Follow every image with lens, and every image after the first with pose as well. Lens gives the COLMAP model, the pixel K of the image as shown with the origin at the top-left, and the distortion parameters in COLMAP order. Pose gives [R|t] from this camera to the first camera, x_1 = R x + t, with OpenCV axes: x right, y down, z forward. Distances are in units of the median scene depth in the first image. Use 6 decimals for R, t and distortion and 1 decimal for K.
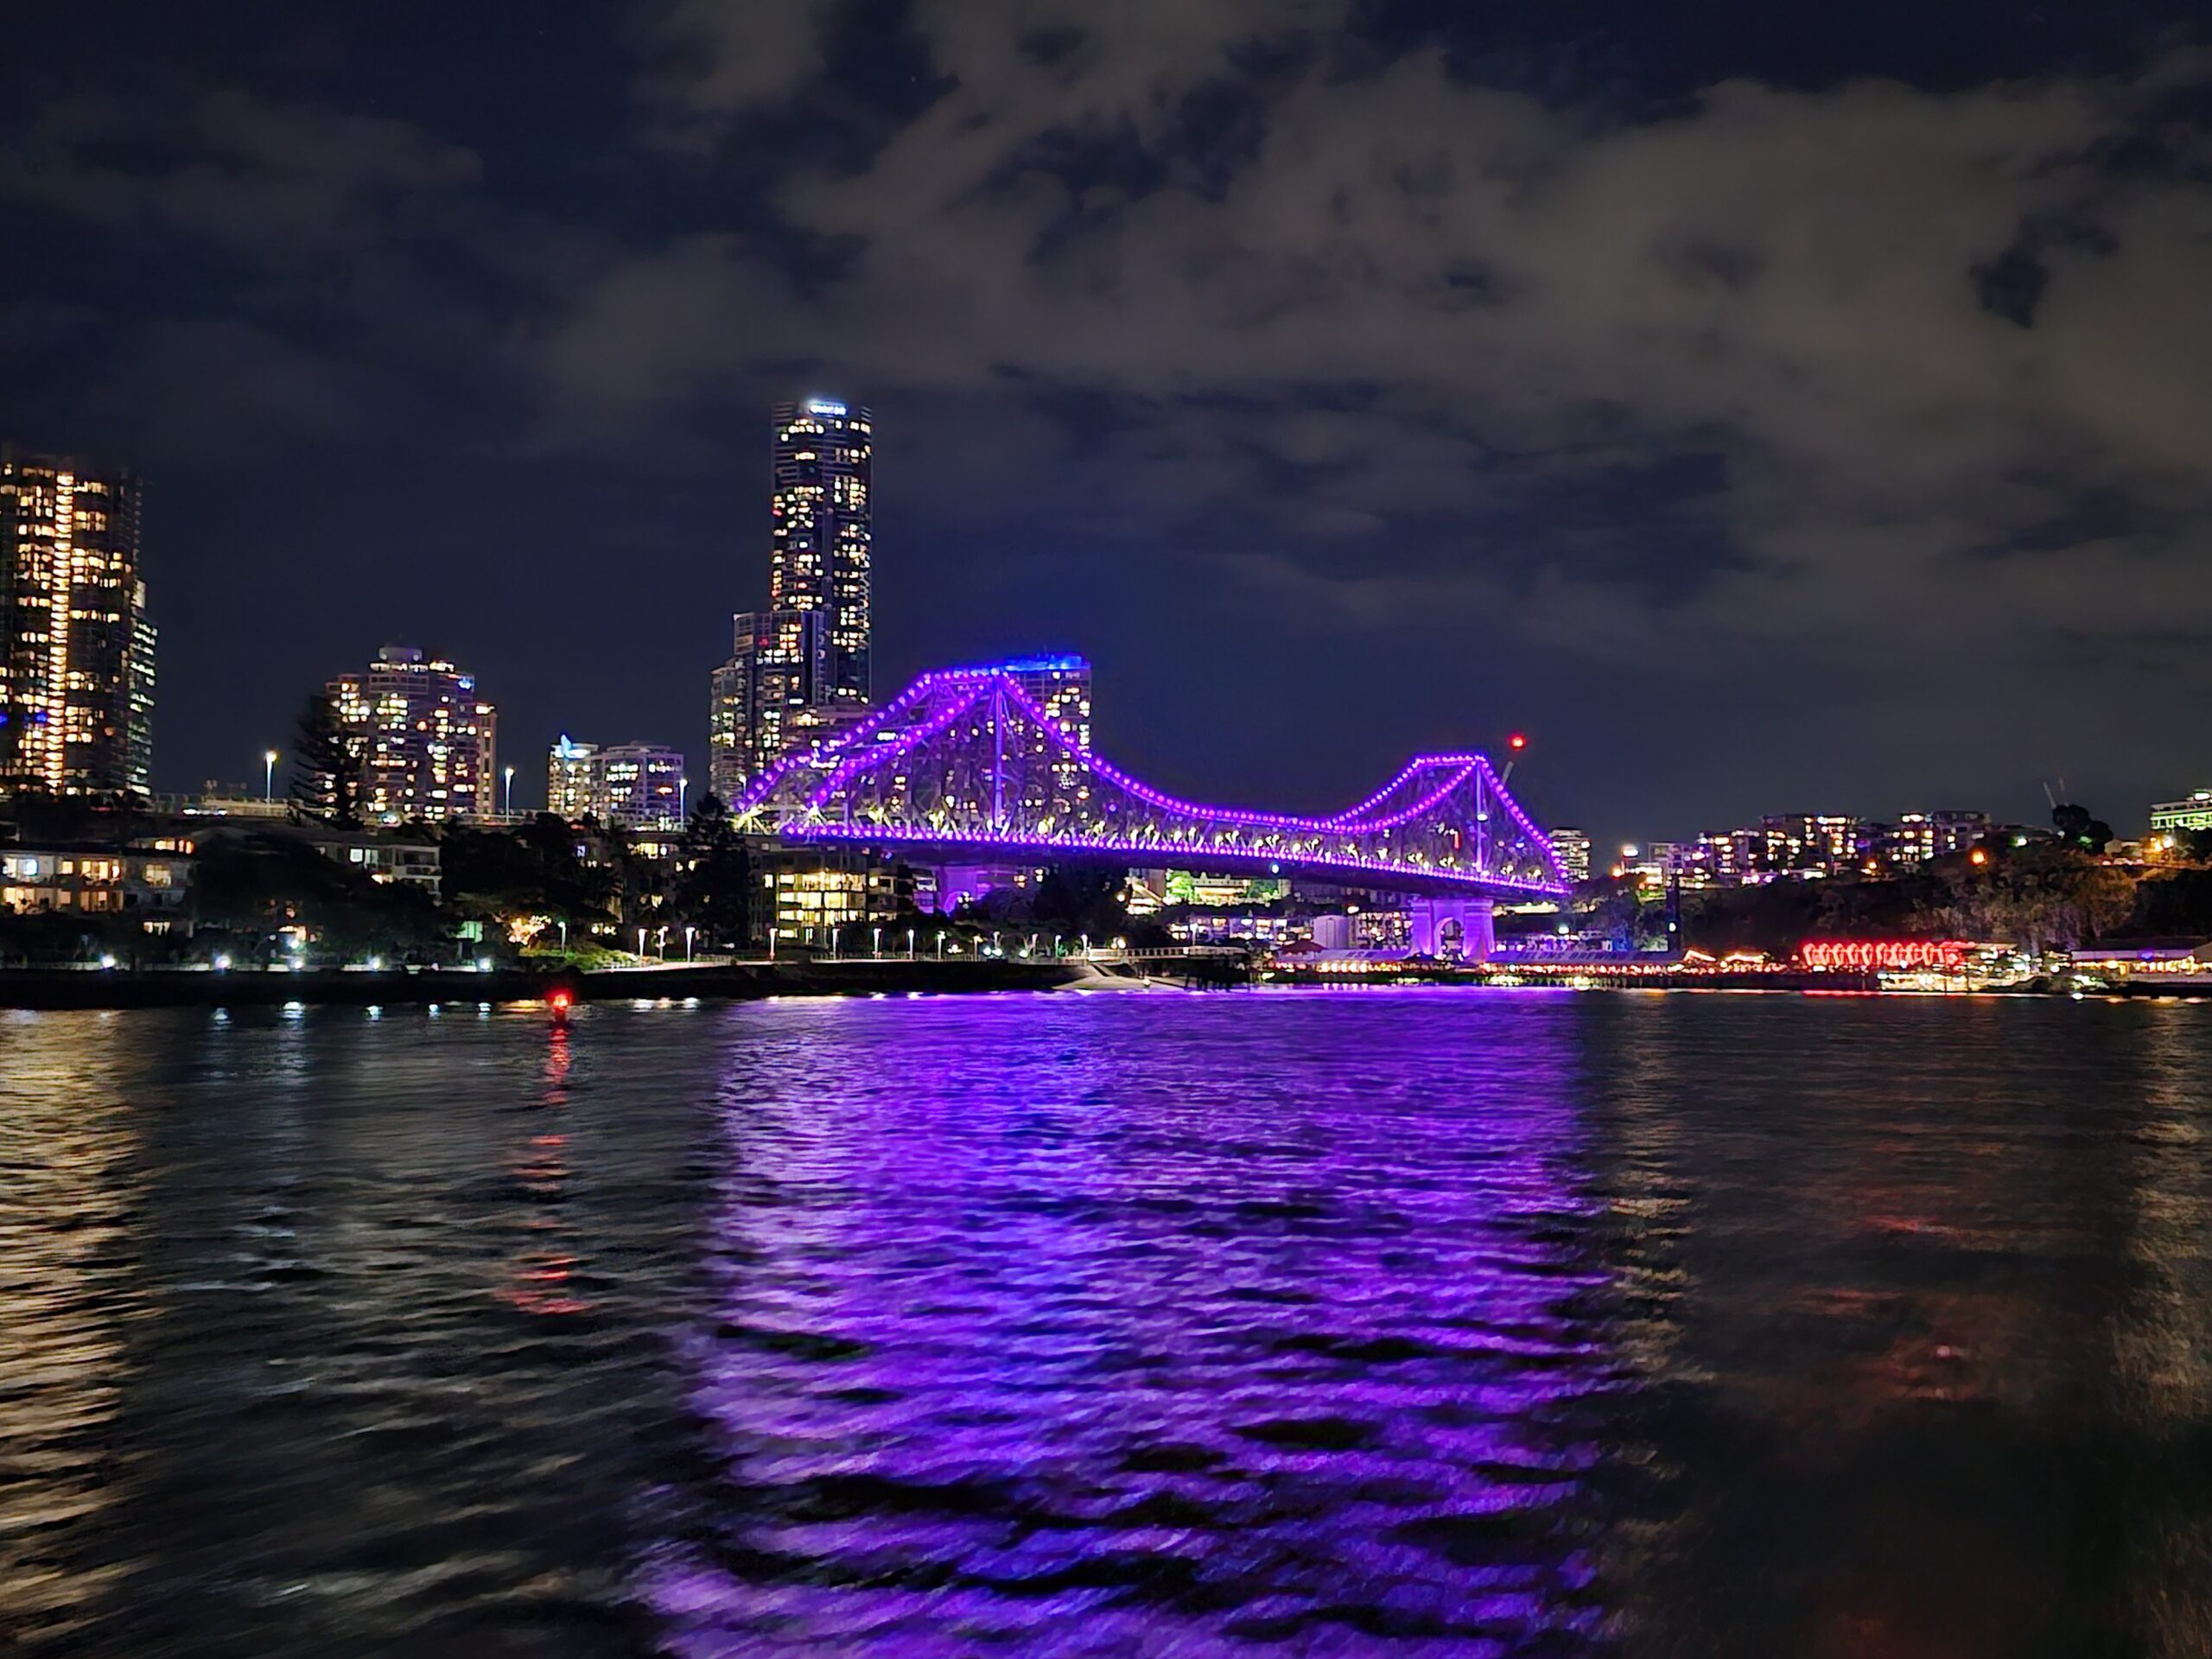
lens RADIAL K [[2380.7, 0, 1109.8], [0, 2380.7, 821.2], [0, 0, 1]] dist [0.202451, -0.367684]
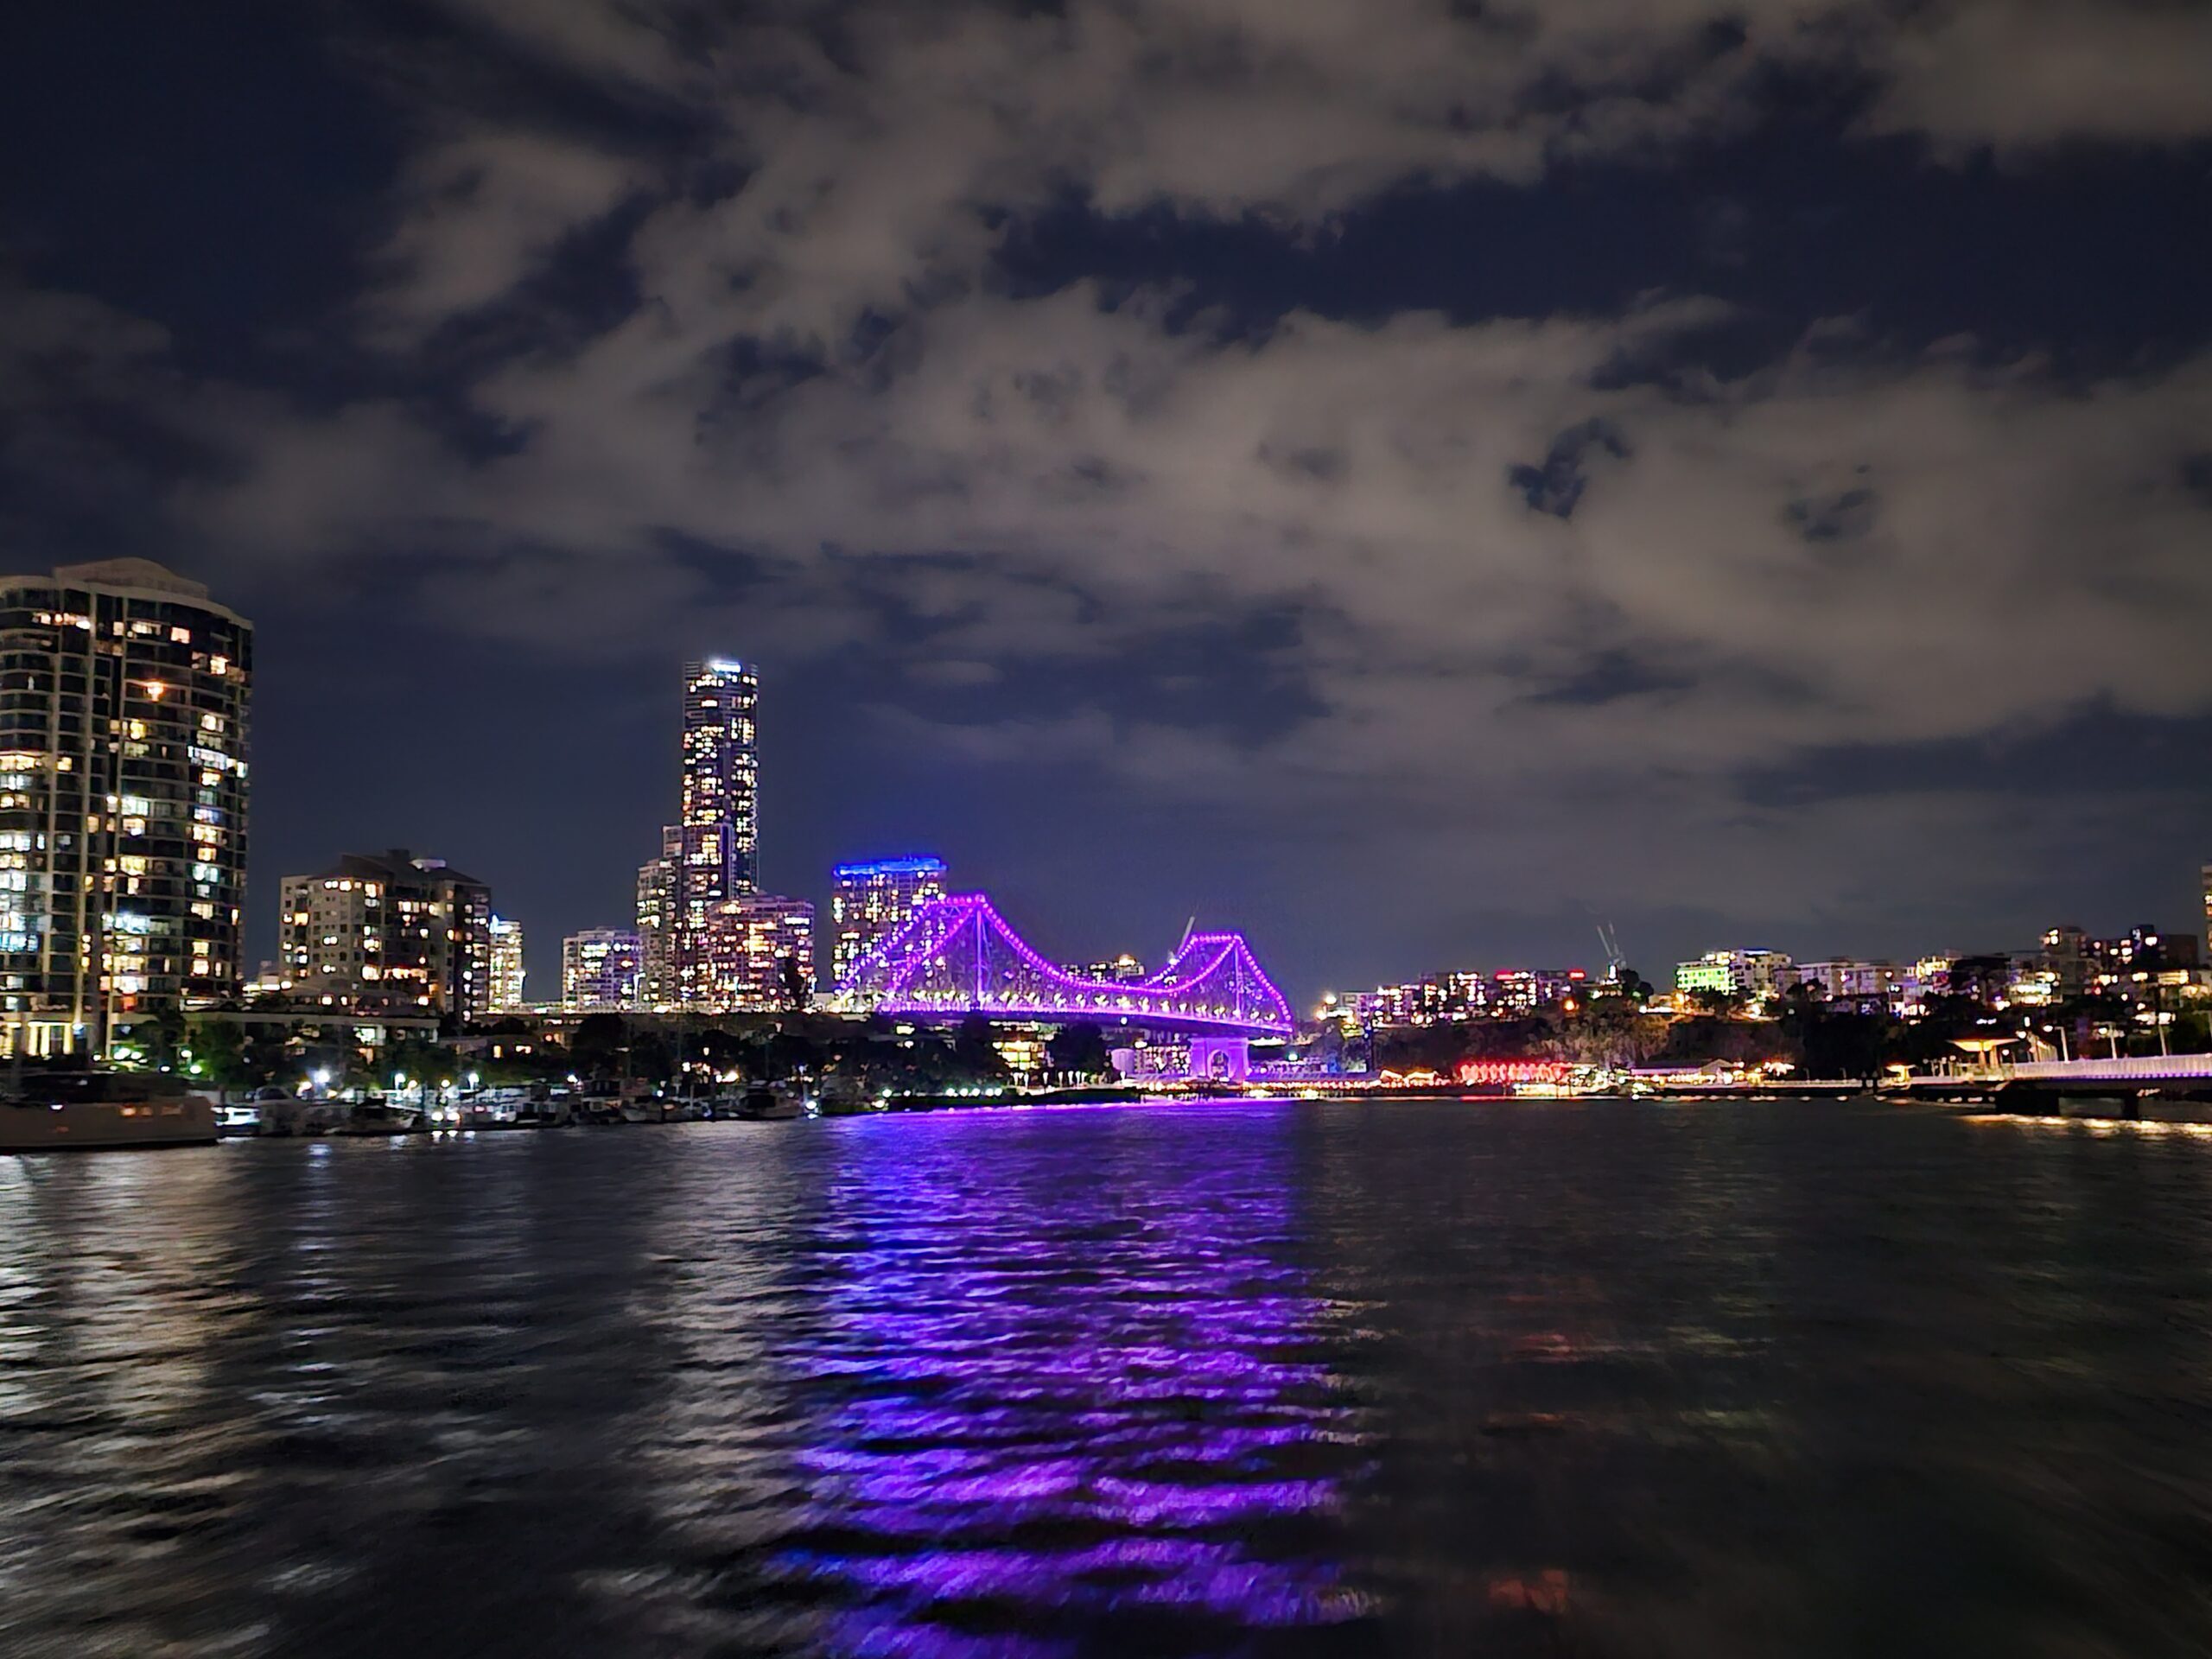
lens RADIAL K [[2380.7, 0, 1109.8], [0, 2380.7, 821.2], [0, 0, 1]] dist [0.202451, -0.367684]
pose [[0.984795, 0.000683, 0.173720, -0.153242], [0.008049, 0.998739, -0.049557, -0.023675], [-0.173535, 0.050202, 0.983547, -0.353791]]
